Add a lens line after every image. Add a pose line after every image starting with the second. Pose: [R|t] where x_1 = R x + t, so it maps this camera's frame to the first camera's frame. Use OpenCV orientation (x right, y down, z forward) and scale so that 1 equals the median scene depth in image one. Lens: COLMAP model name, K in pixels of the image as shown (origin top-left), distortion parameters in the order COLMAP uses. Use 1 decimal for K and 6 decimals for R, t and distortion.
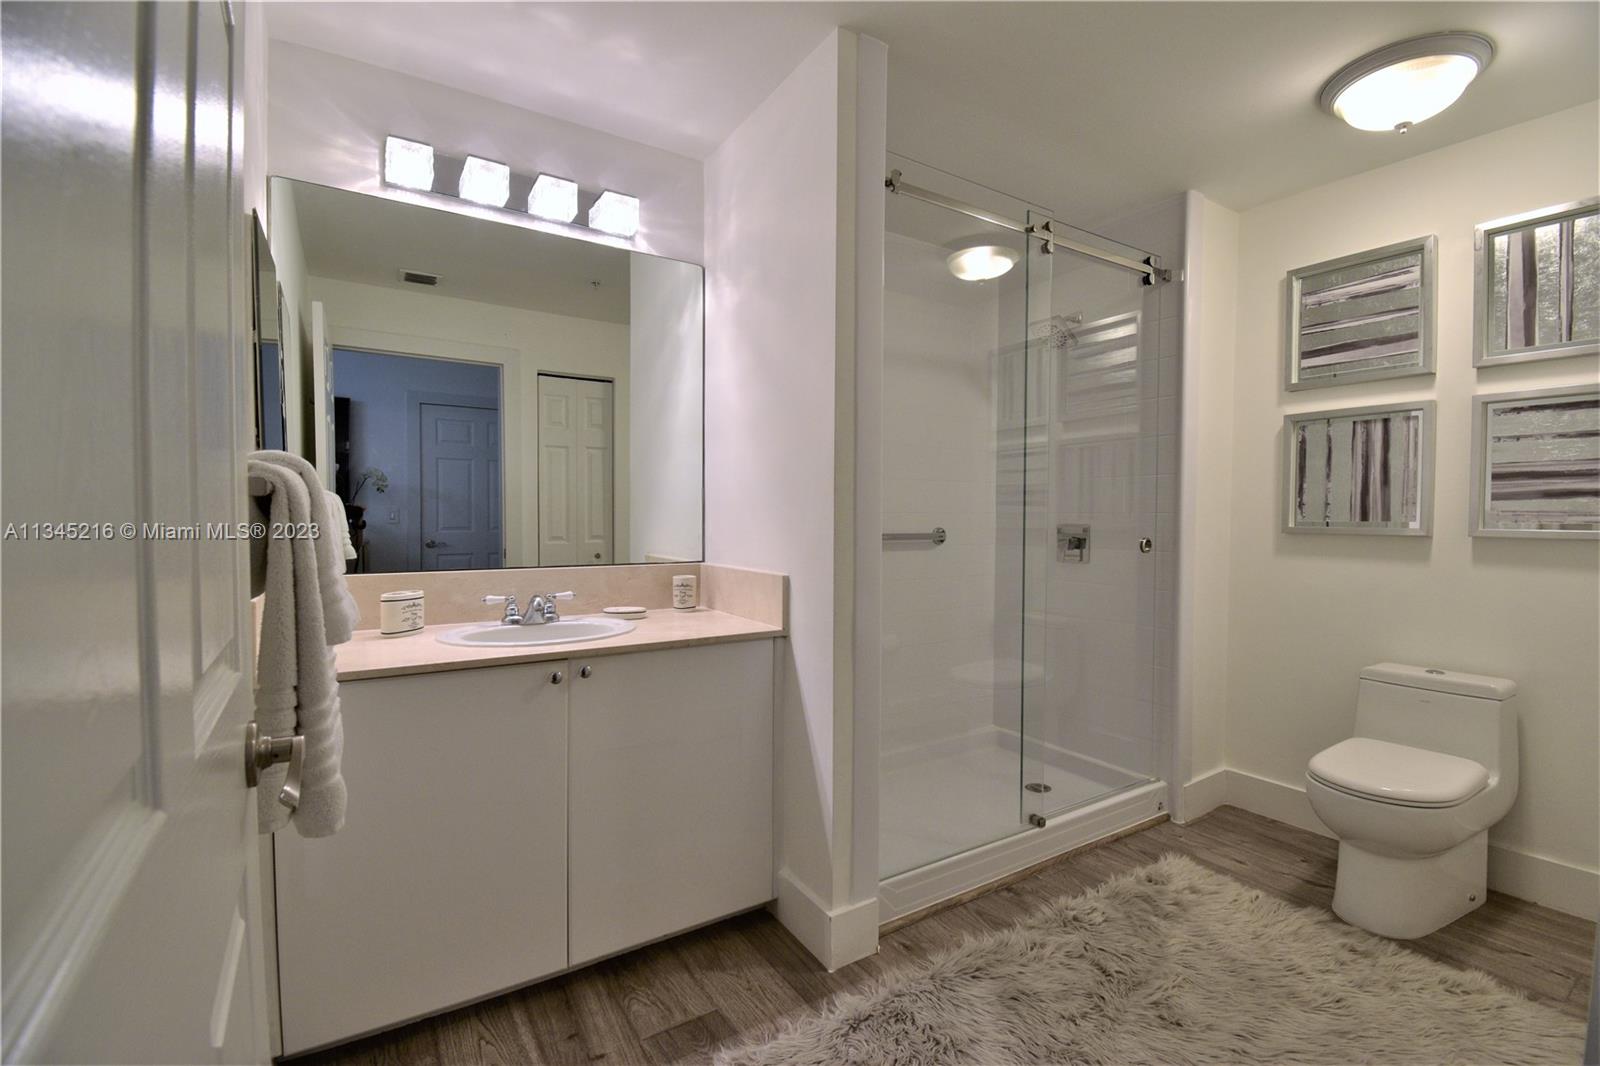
lens RADIAL K [[706.8, 0, 790.6], [0, 706.8, 531.9], [0, 0, 1]] dist [0.008132, -0.019273]
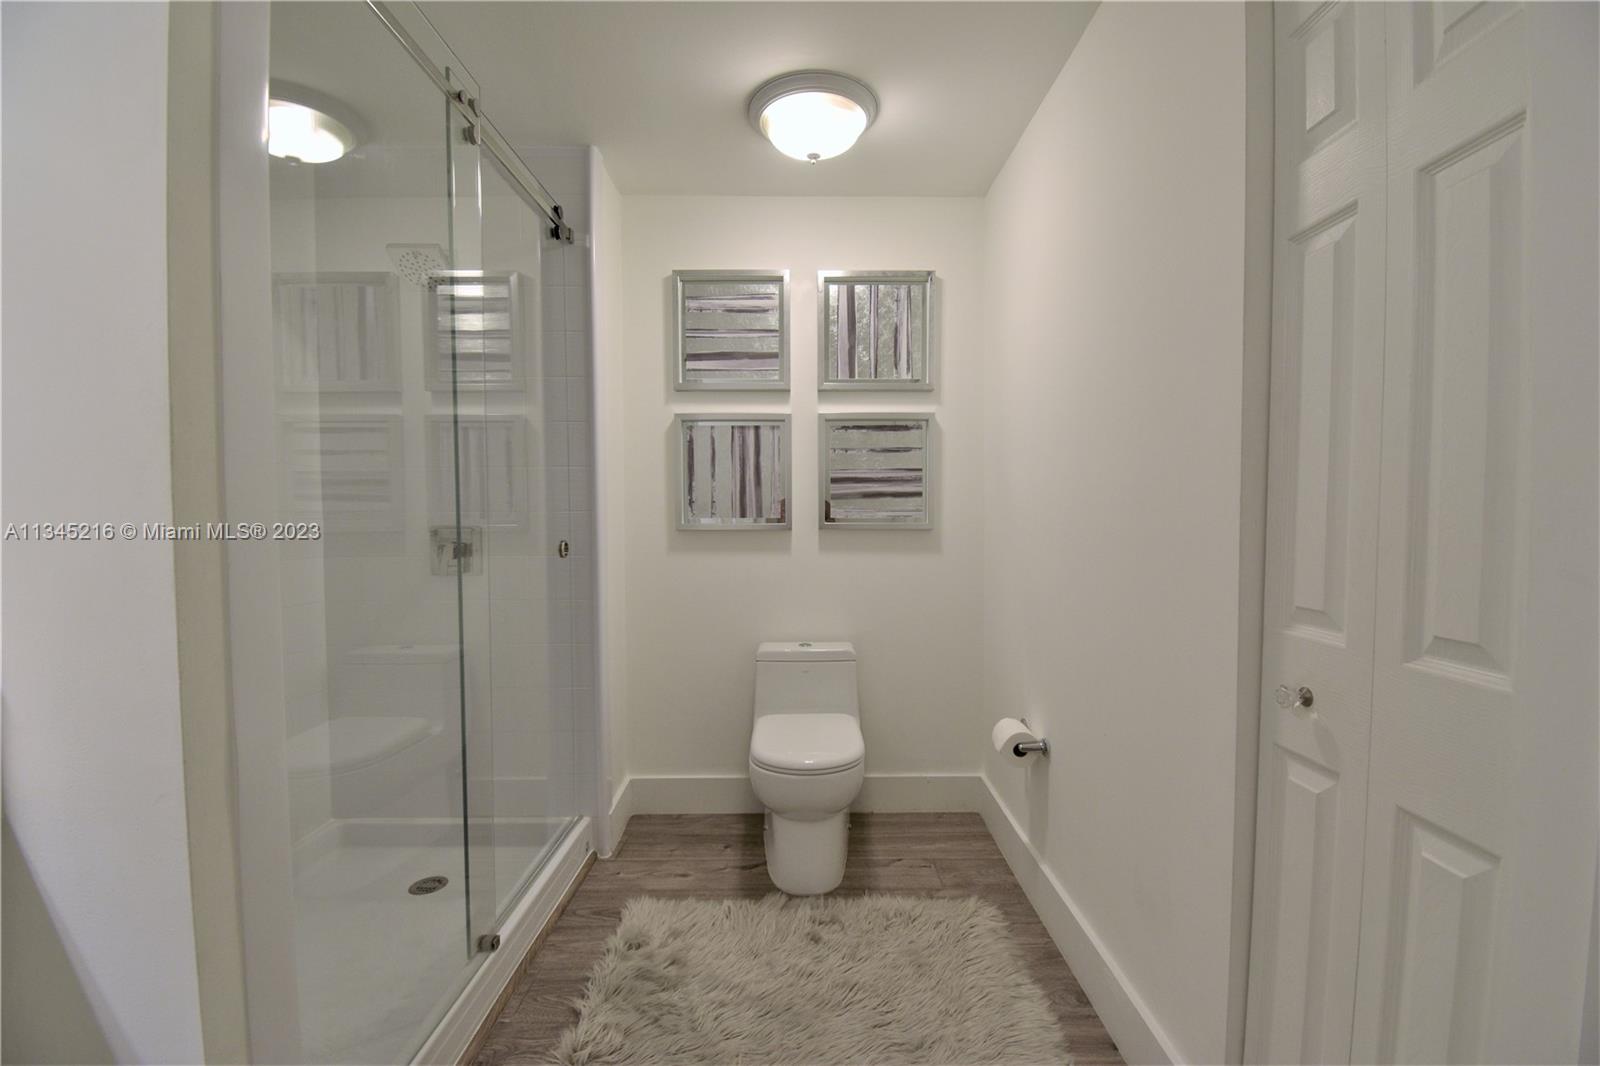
lens RADIAL K [[706.8, 0, 811.8], [0, 706.8, 538.2], [0, 0, 1]] dist [0.008132, -0.019273]
pose [[0.512159, -0.035688, 0.858149, -0.081551], [0.025663, 0.999326, 0.026243, -0.010089], [-0.858507, 0.008582, 0.512730, 0.356681]]
